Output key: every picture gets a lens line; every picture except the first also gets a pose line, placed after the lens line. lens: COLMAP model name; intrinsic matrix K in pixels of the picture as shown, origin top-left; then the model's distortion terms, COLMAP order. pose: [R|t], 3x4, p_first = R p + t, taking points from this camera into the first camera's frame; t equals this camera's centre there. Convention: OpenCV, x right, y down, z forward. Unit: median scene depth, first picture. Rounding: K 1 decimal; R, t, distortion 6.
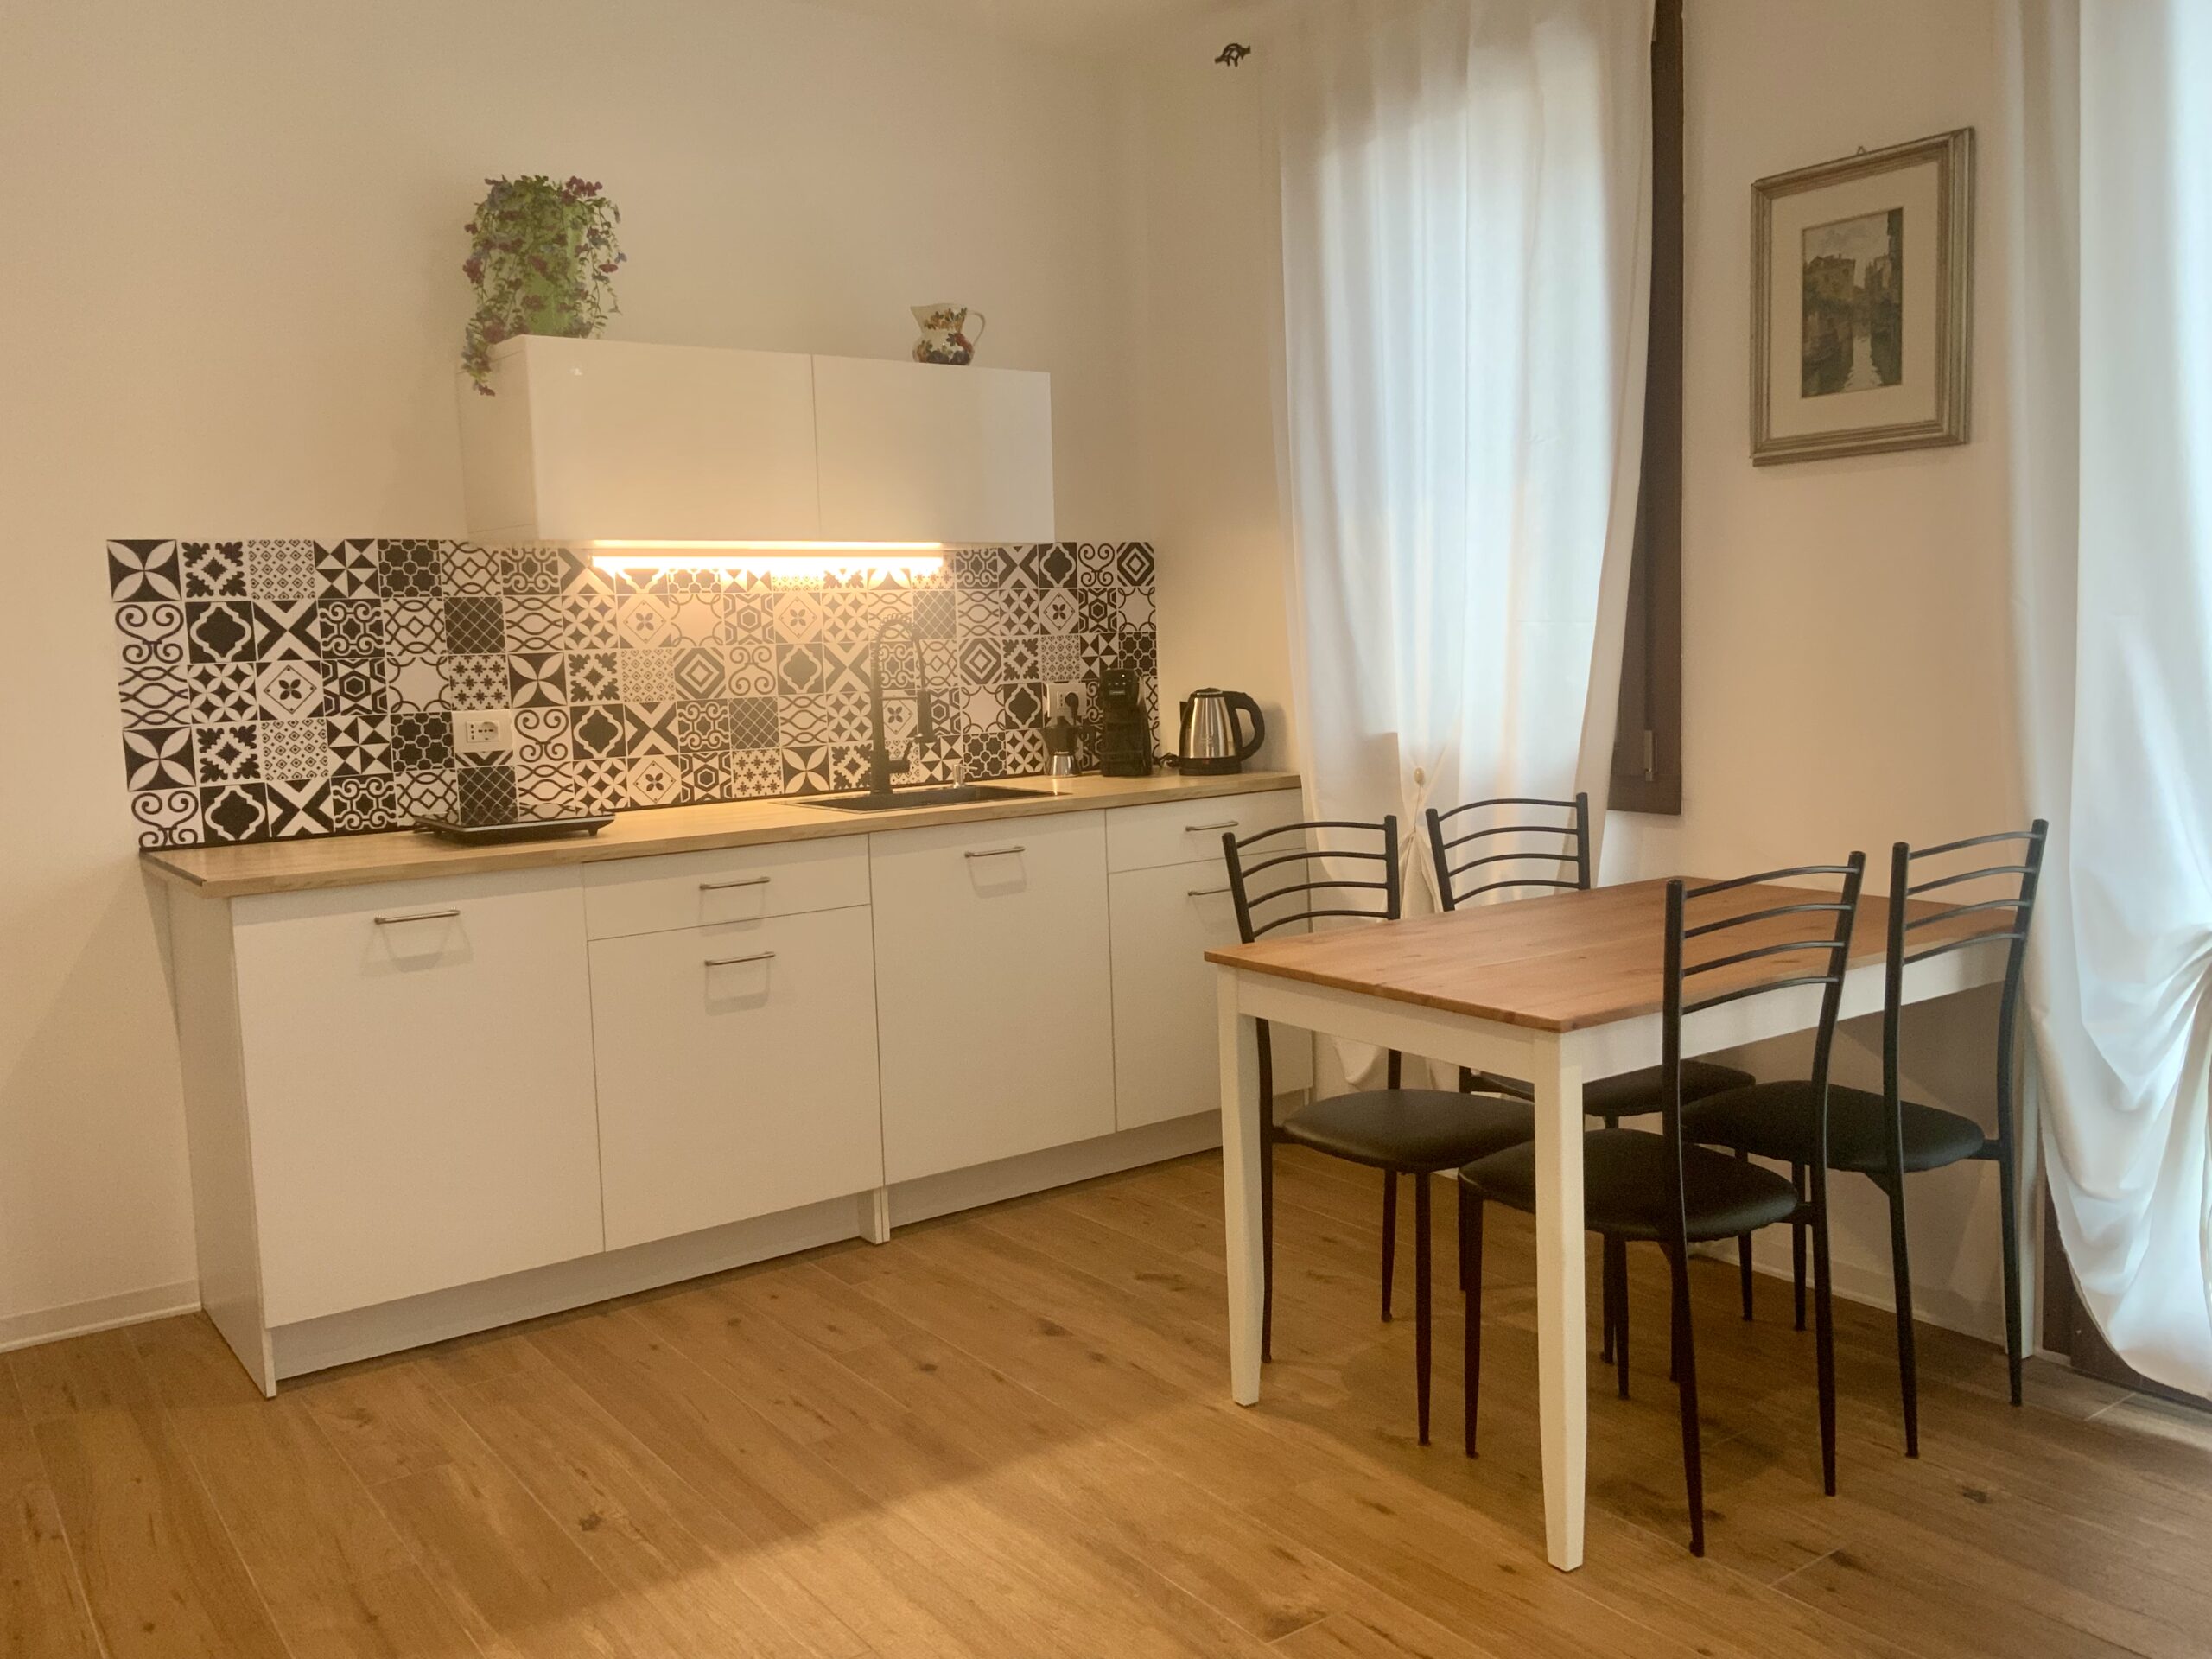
lens RADIAL K [[1845.8, 0, 1106.0], [0, 1845.8, 829.5], [0, 0, 1]] dist [0.177900, -0.339472]
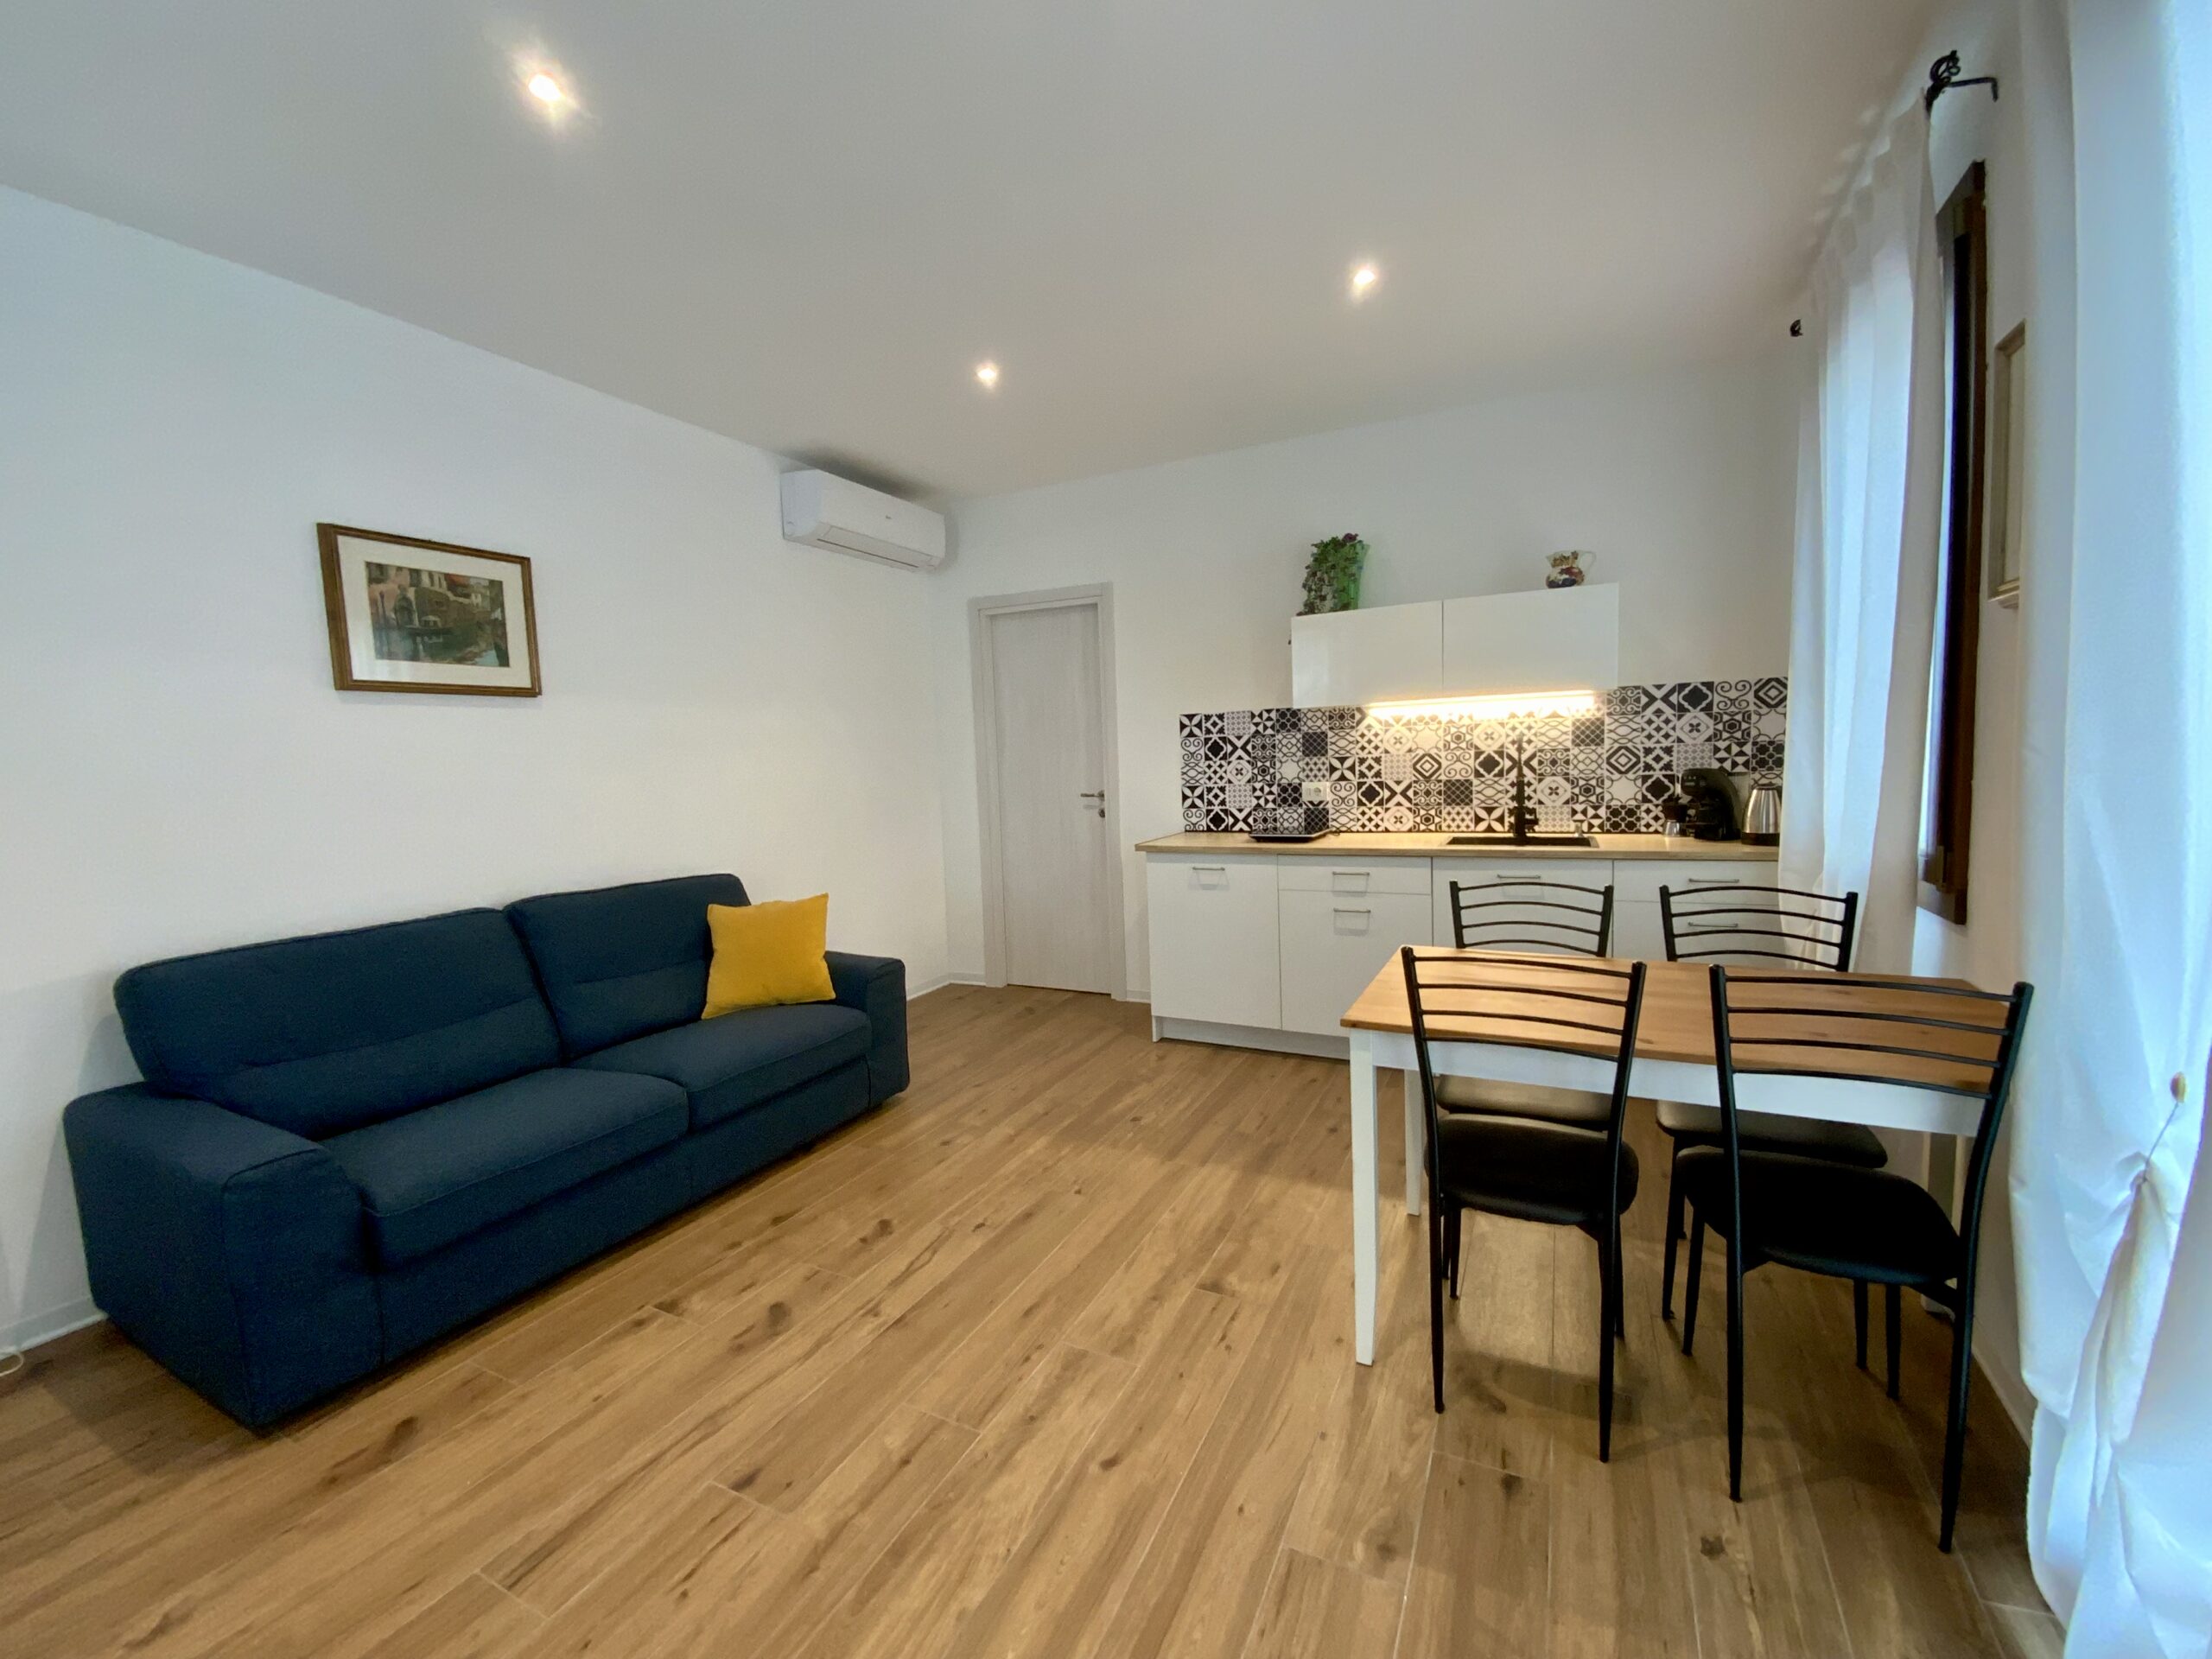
lens RADIAL K [[893.6, 0, 1106.0], [0, 893.6, 829.5], [0, 0, 1]] dist [-0.001086, -0.000018]
pose [[0.457124, 0.089248, -0.884914, 0.484399], [-0.071175, 0.995432, 0.063627, -0.055687], [0.886551, 0.033899, 0.461388, 0.282323]]
